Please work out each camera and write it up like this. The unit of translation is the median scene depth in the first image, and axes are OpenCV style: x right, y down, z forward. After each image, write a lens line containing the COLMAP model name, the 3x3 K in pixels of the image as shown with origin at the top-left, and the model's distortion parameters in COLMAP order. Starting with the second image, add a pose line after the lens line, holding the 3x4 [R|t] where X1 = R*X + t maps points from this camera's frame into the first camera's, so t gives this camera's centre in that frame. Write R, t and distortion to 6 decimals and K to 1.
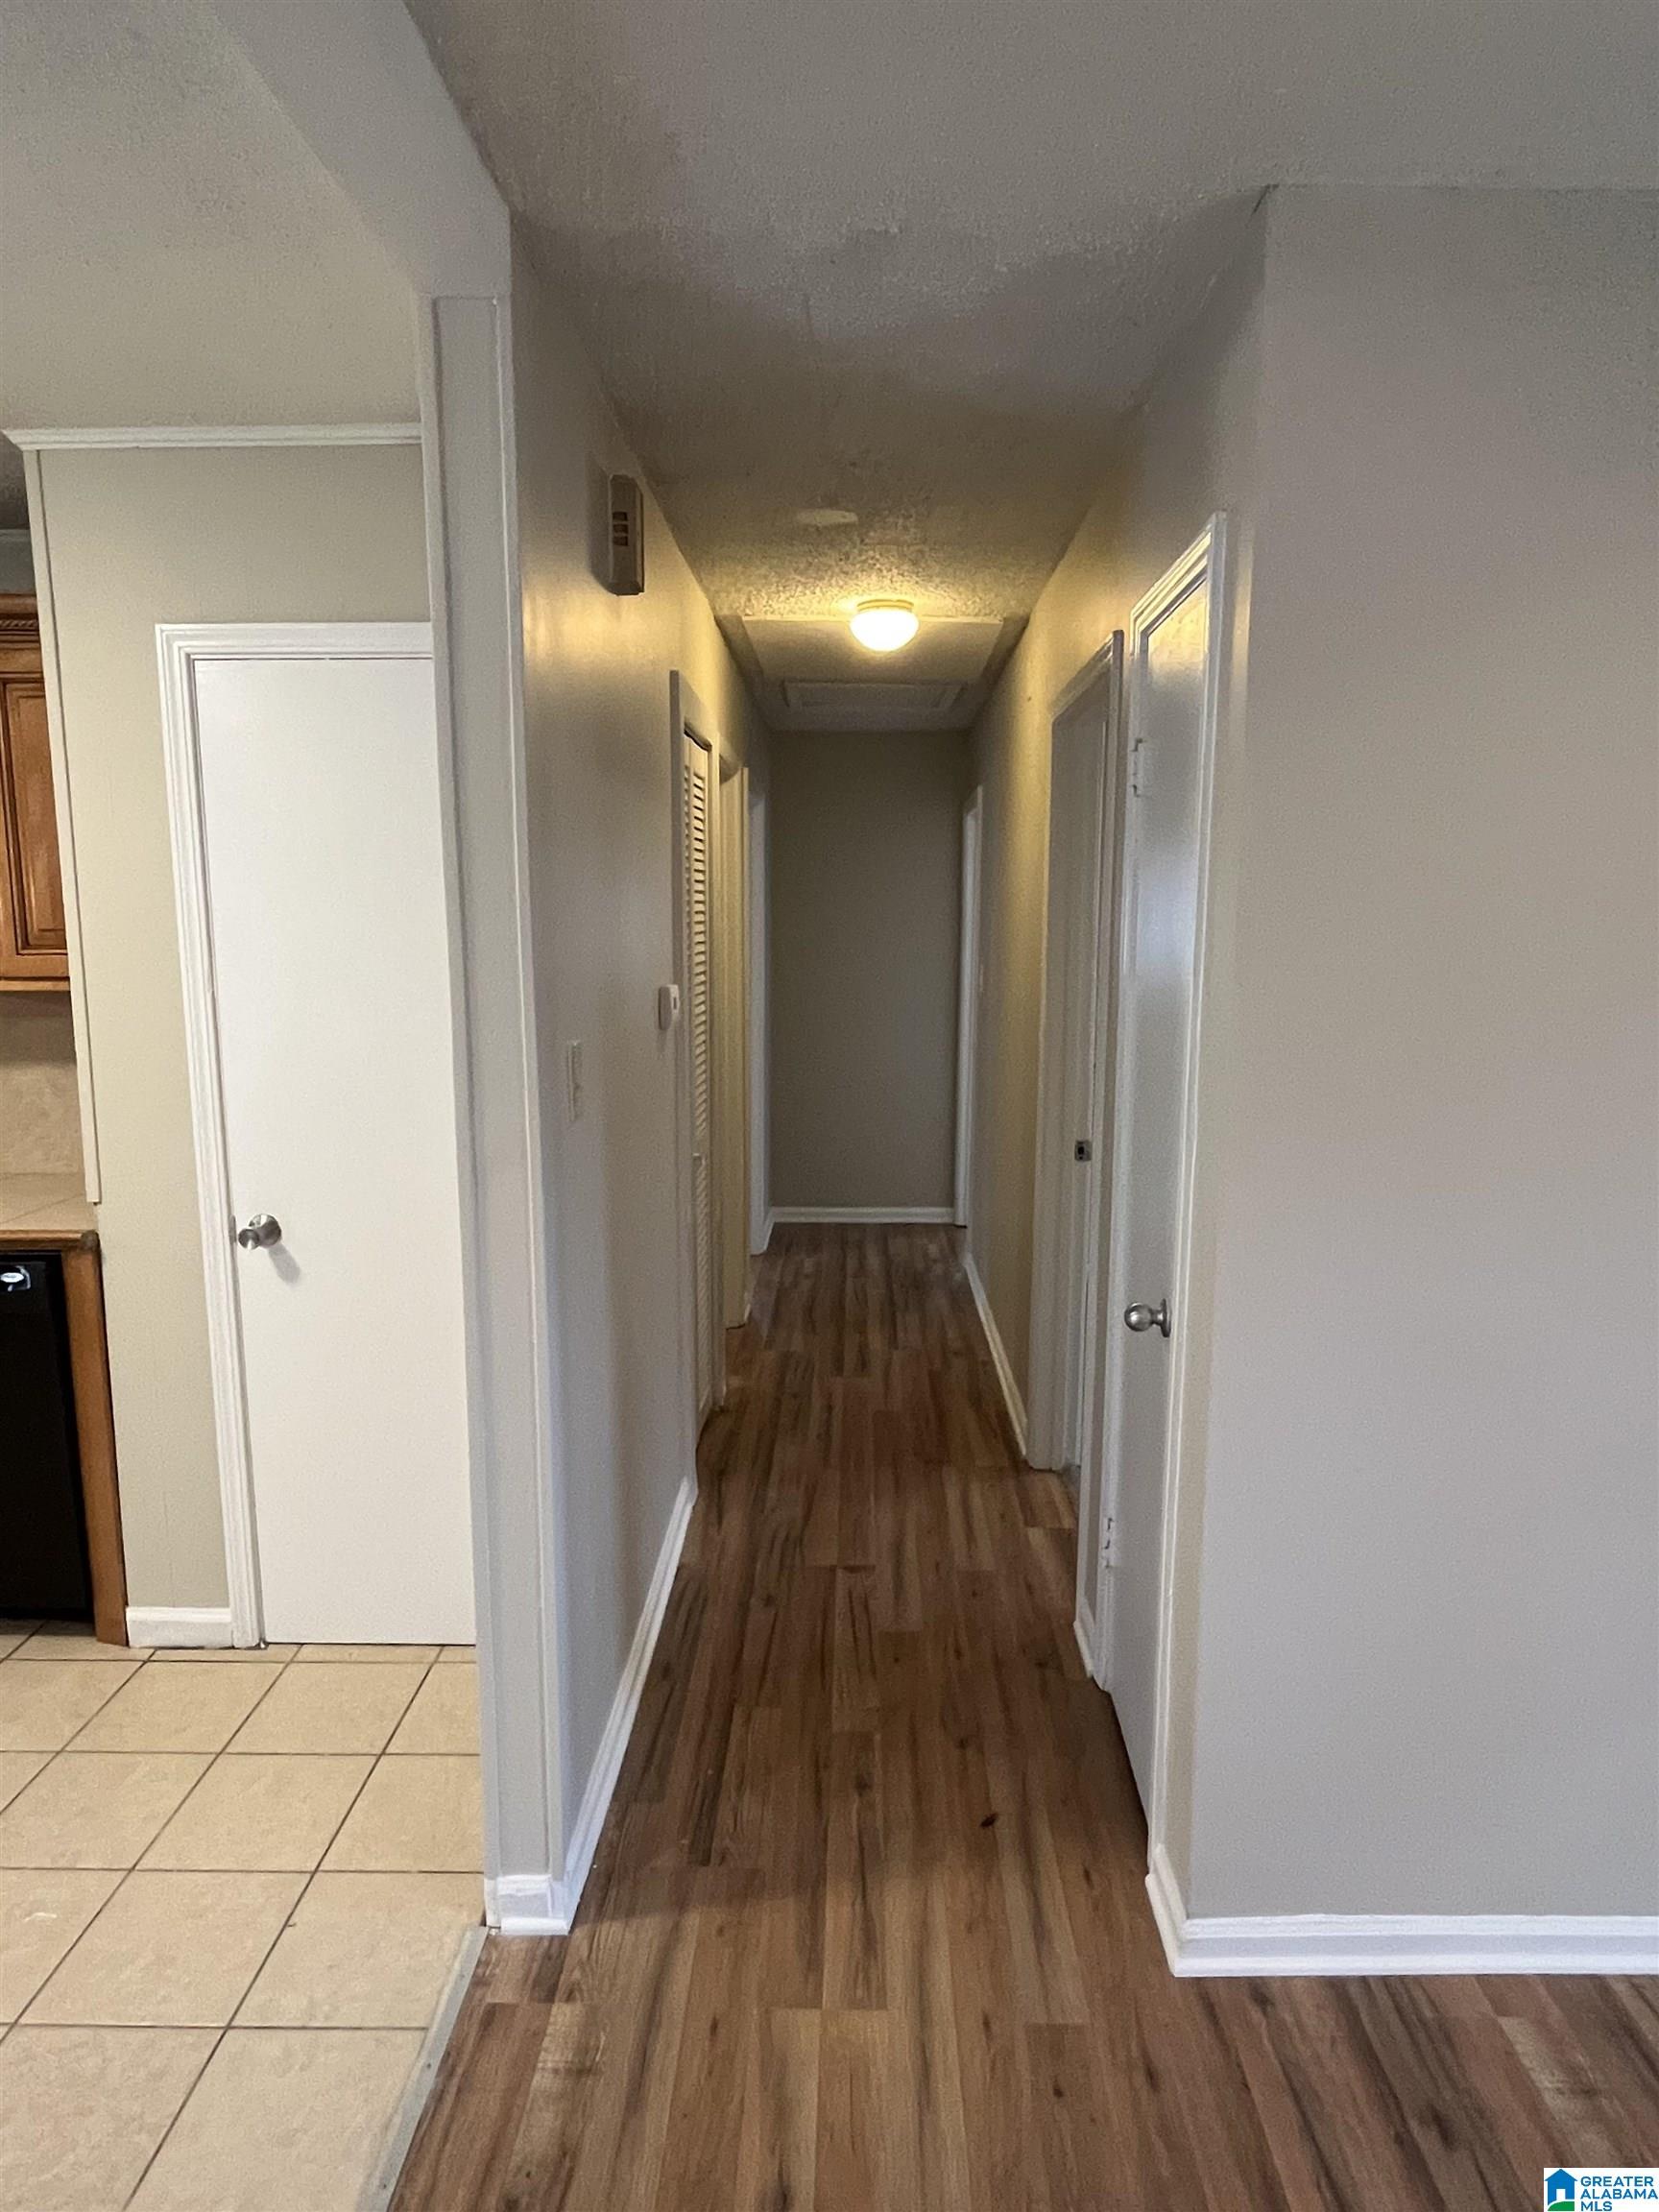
lens RADIAL K [[1310.7, 0, 833.0], [0, 1310.7, 1113.2], [0, 0, 1]] dist [0.000044, -0.001895]
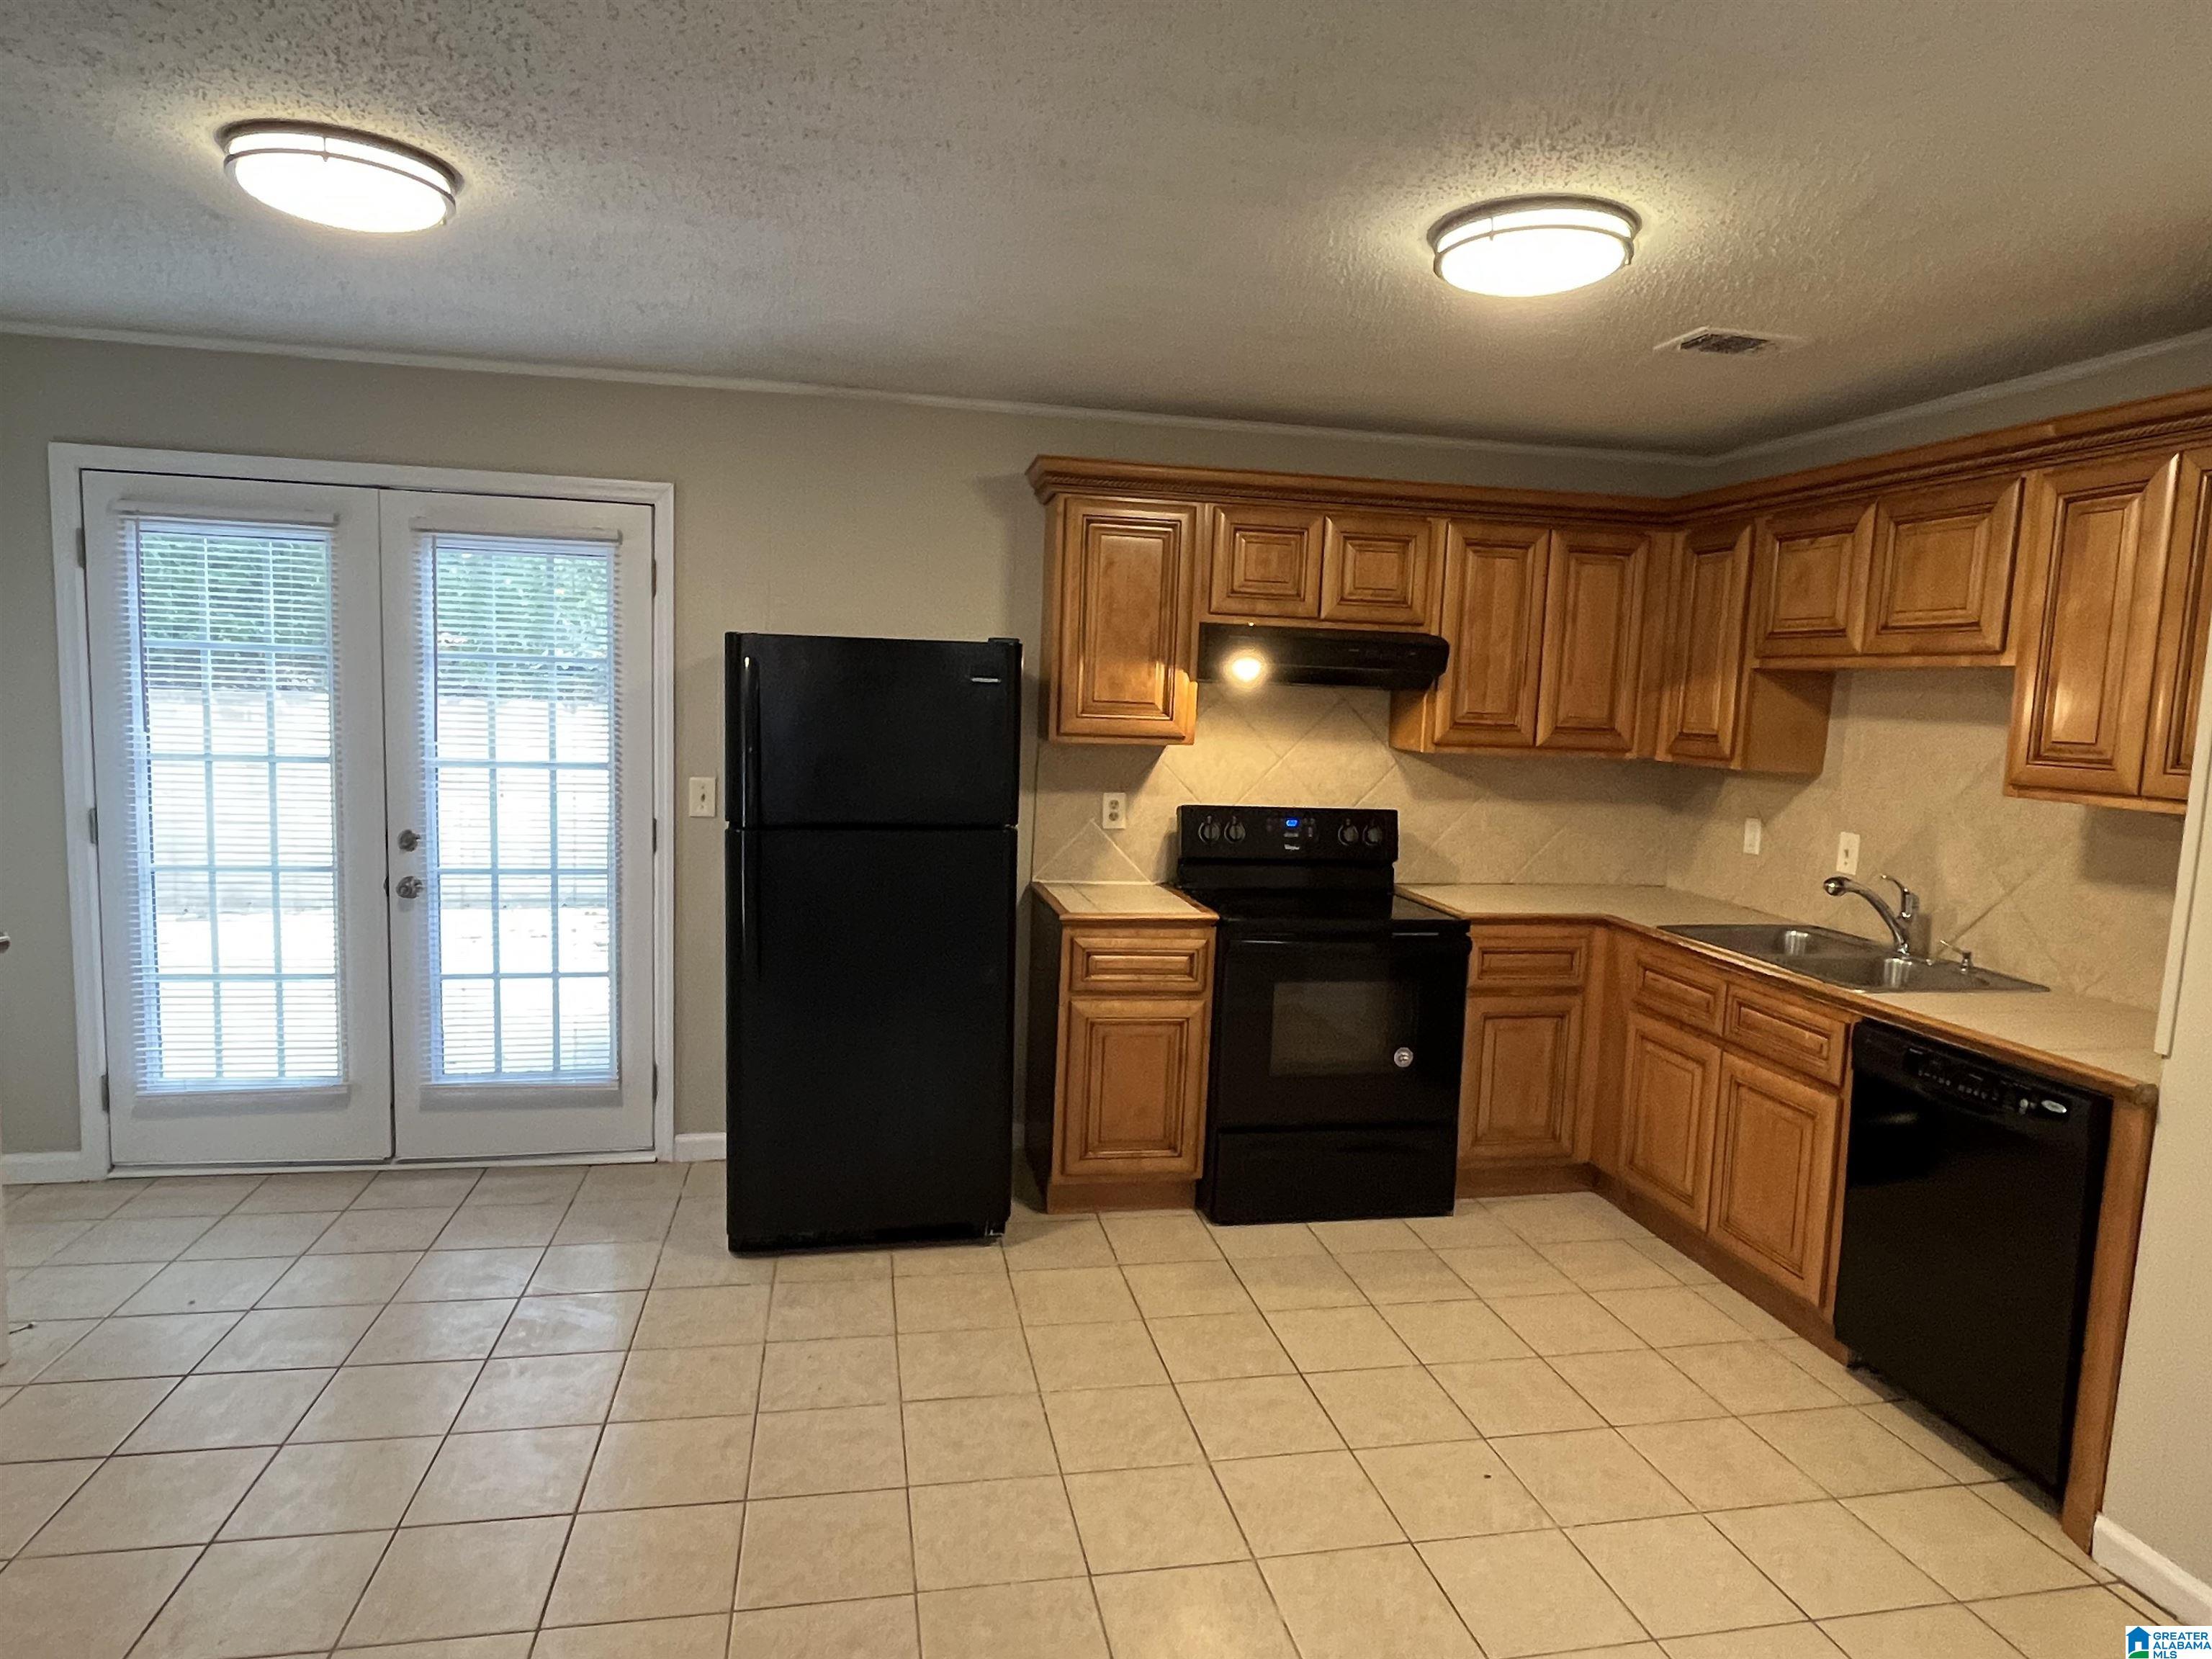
lens RADIAL K [[1310.7, 0, 1109.7], [0, 1310.7, 829.5], [0, 0, 1]] dist [0.000044, -0.001895]
pose [[0.216950, 0.115212, -0.969360, 0.120575], [-0.187087, 0.979511, 0.074547, -0.013577], [0.958087, 0.165181, 0.234060, 0.089245]]
